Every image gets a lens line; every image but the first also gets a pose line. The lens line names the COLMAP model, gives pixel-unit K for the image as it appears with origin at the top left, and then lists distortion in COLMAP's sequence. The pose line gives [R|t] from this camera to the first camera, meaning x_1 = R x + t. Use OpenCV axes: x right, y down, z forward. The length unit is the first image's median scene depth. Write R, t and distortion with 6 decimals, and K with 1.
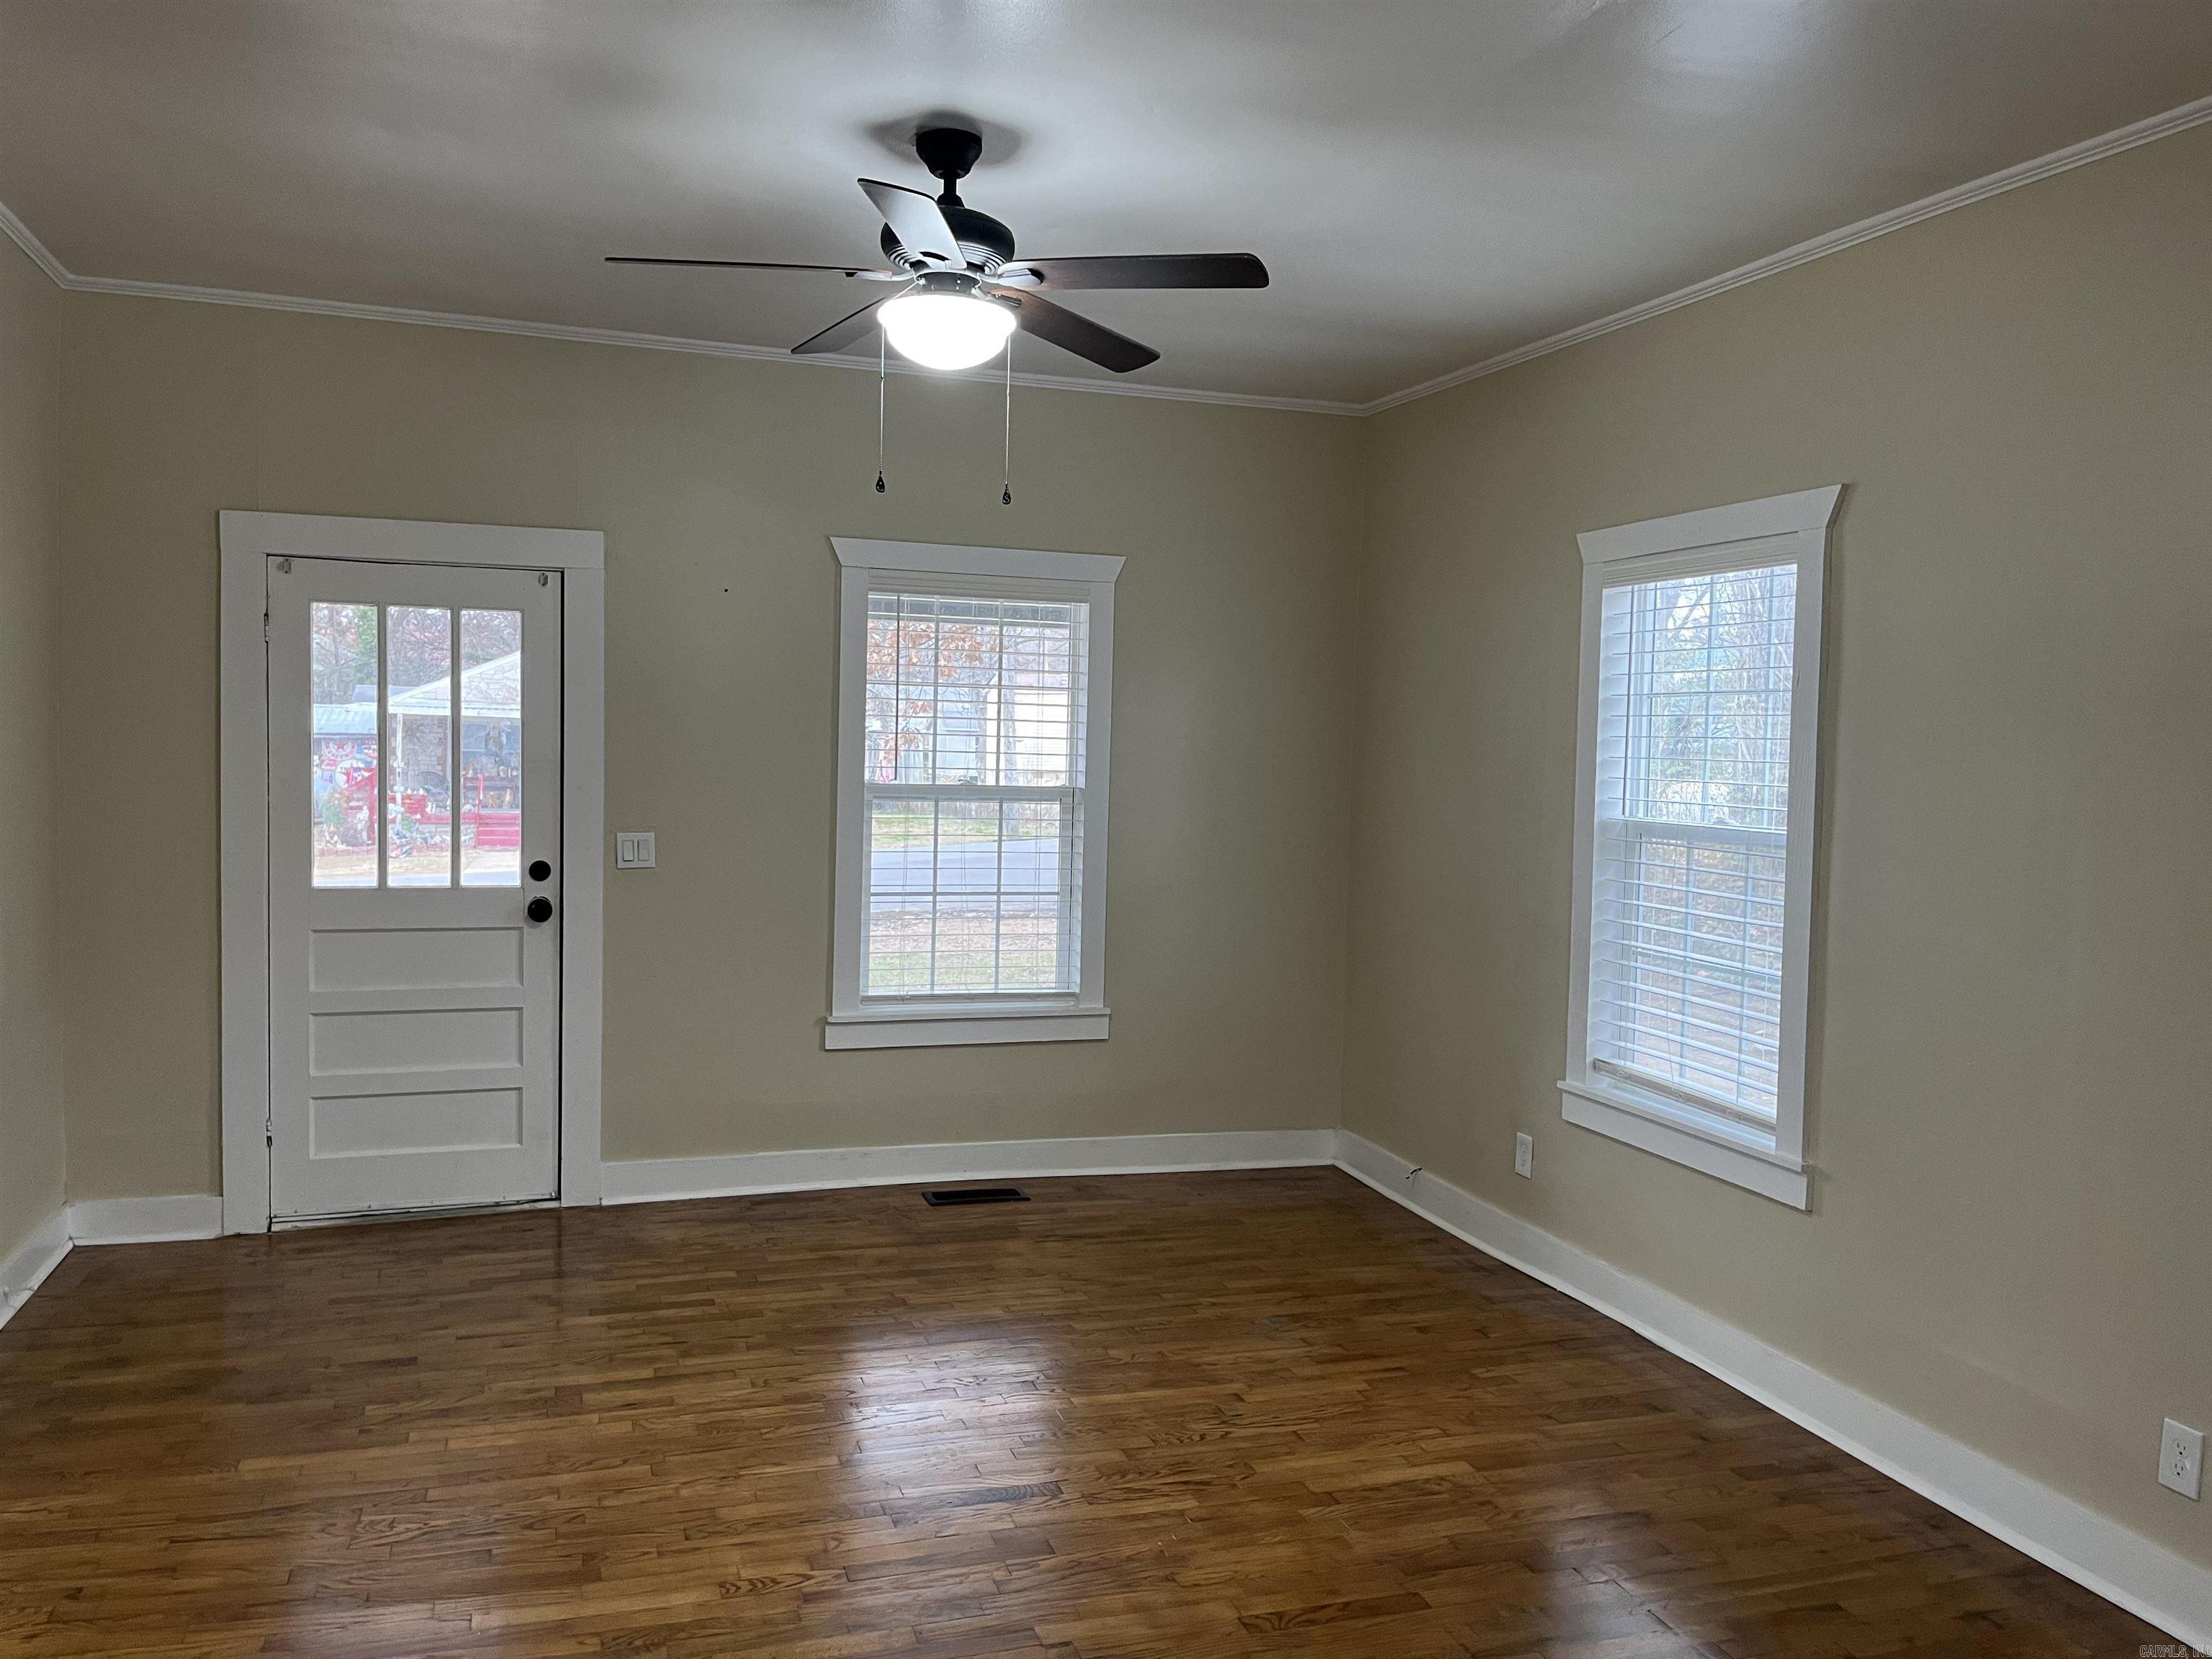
lens RADIAL K [[1706.3, 0, 1105.3], [0, 1706.3, 832.0], [0, 0, 1]] dist [0.033044, -0.021969]
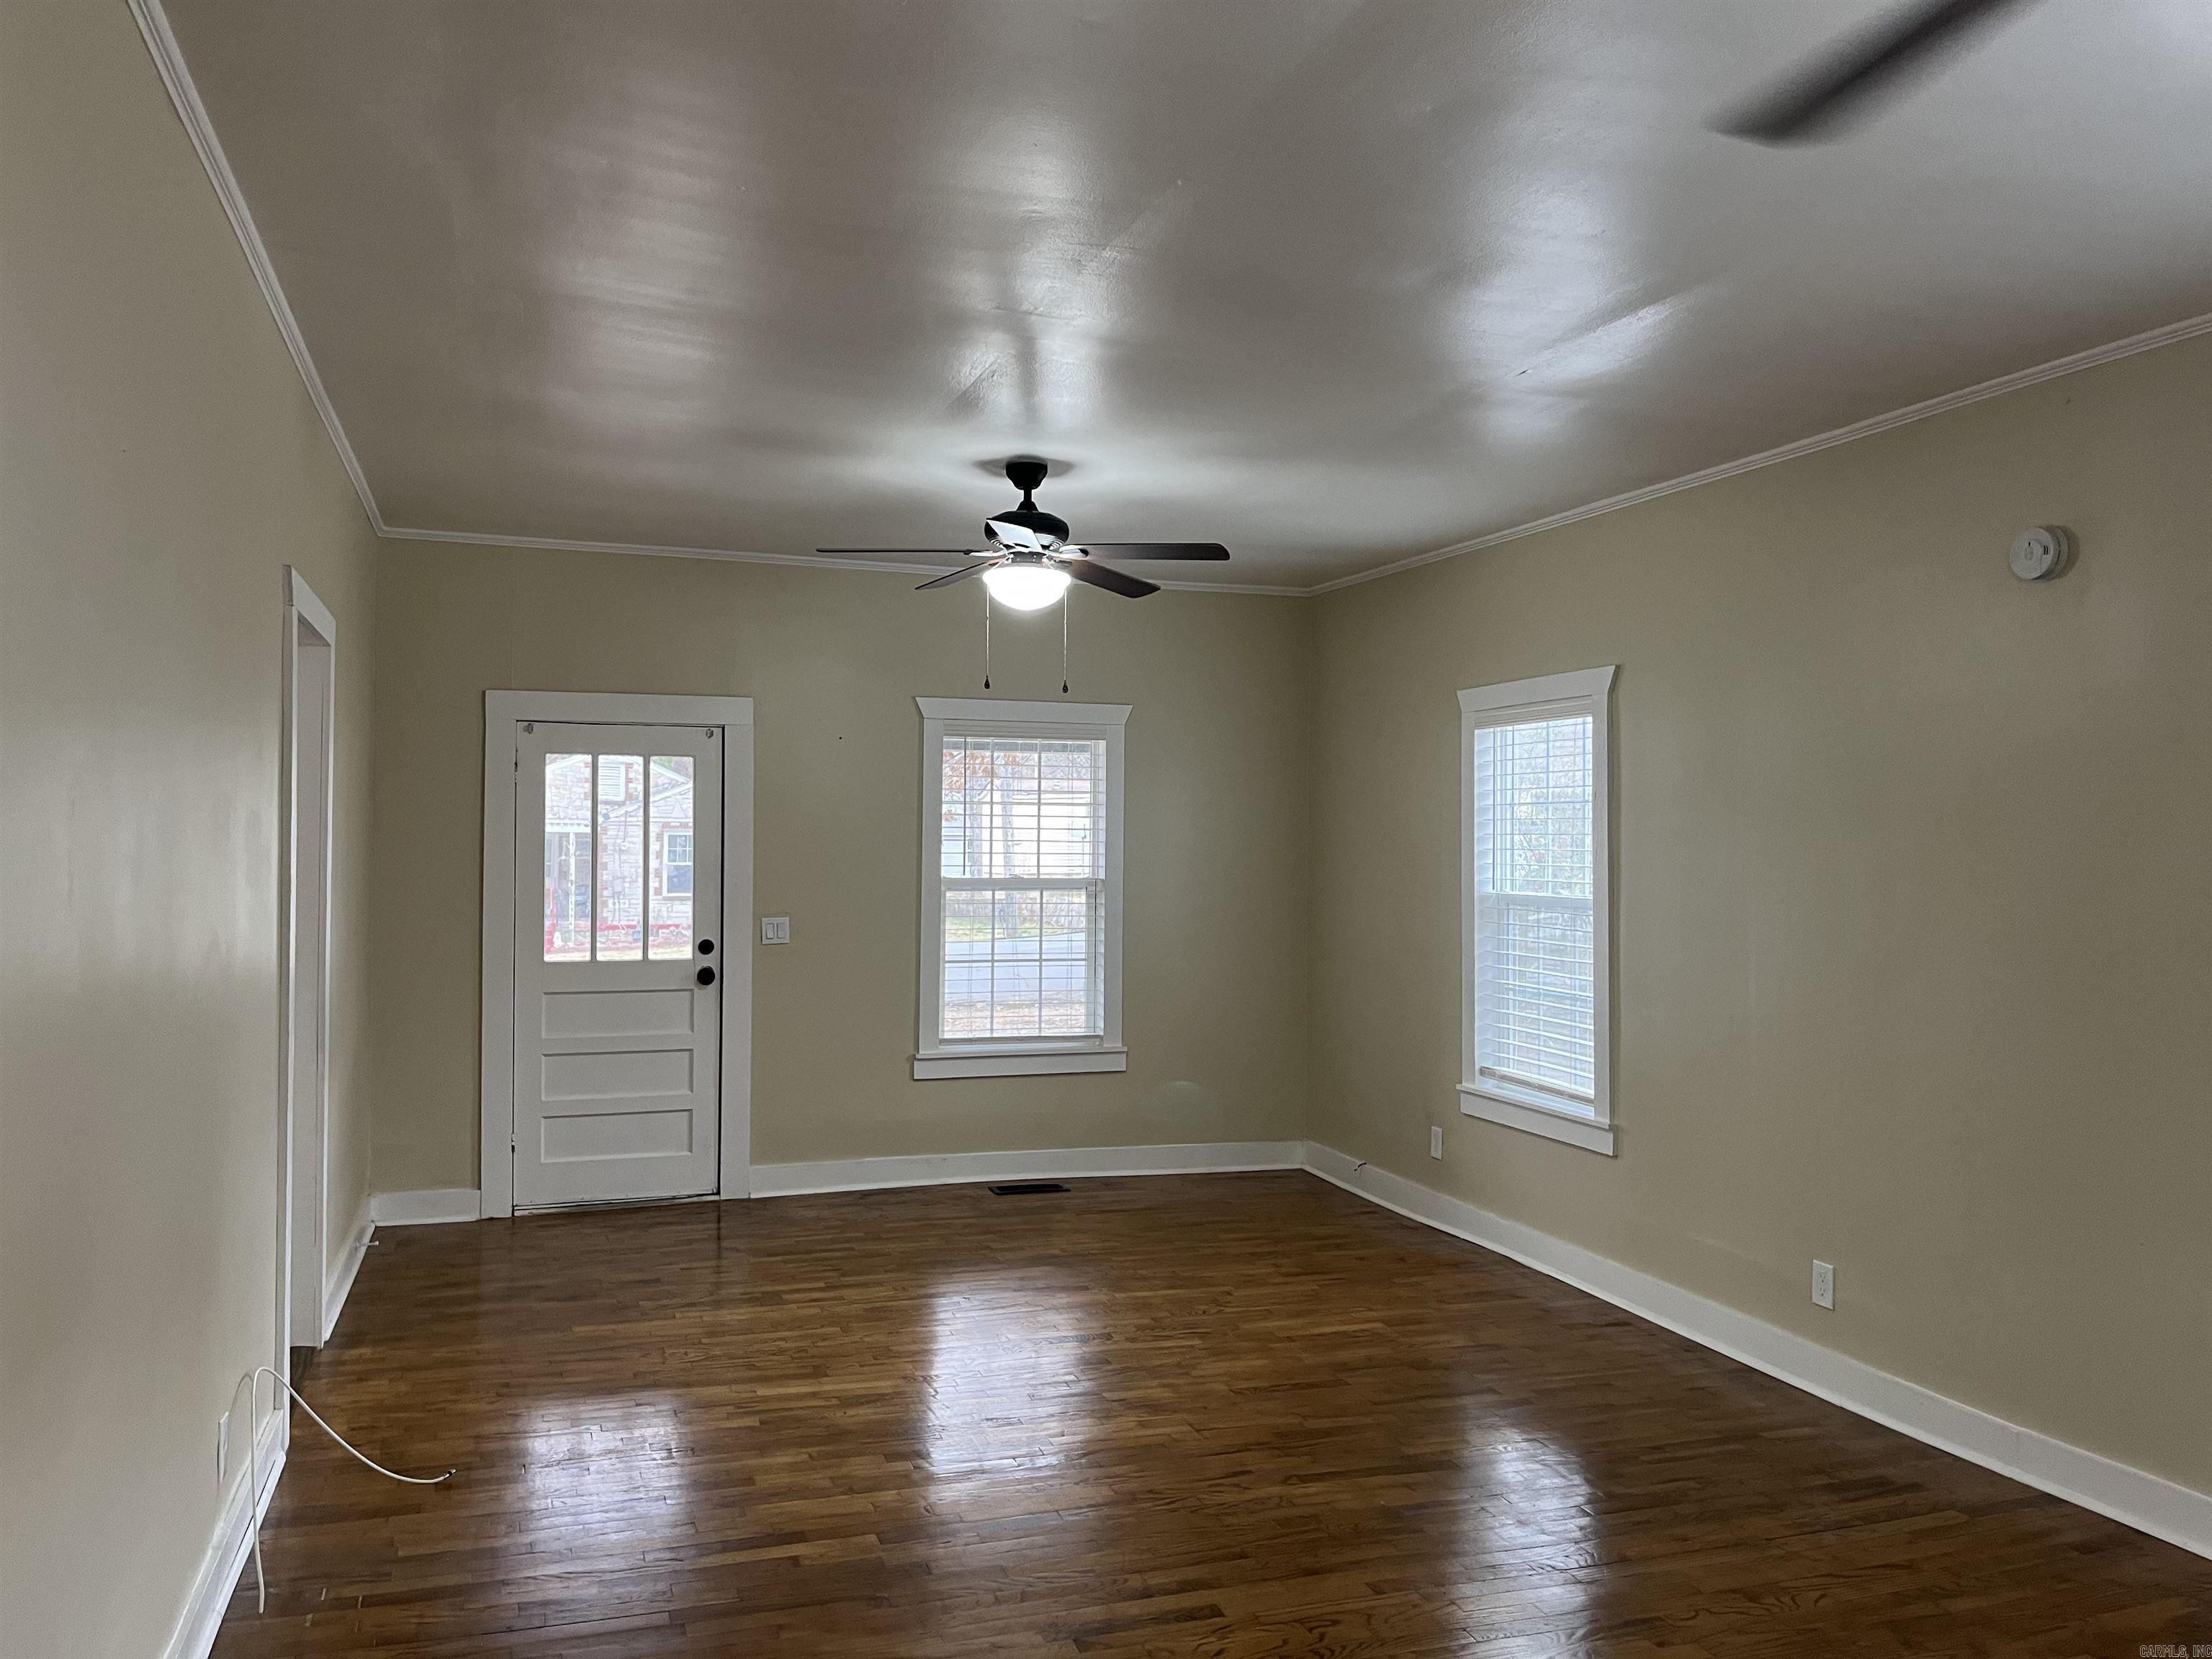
lens RADIAL K [[1706.3, 0, 1092.6], [0, 1706.3, 840.2], [0, 0, 1]] dist [0.033044, -0.021969]
pose [[0.999844, -0.017665, -0.000018, -0.026327], [0.017637, 0.998364, -0.054393, 0.019759], [0.000979, 0.054384, 0.998520, -0.403020]]
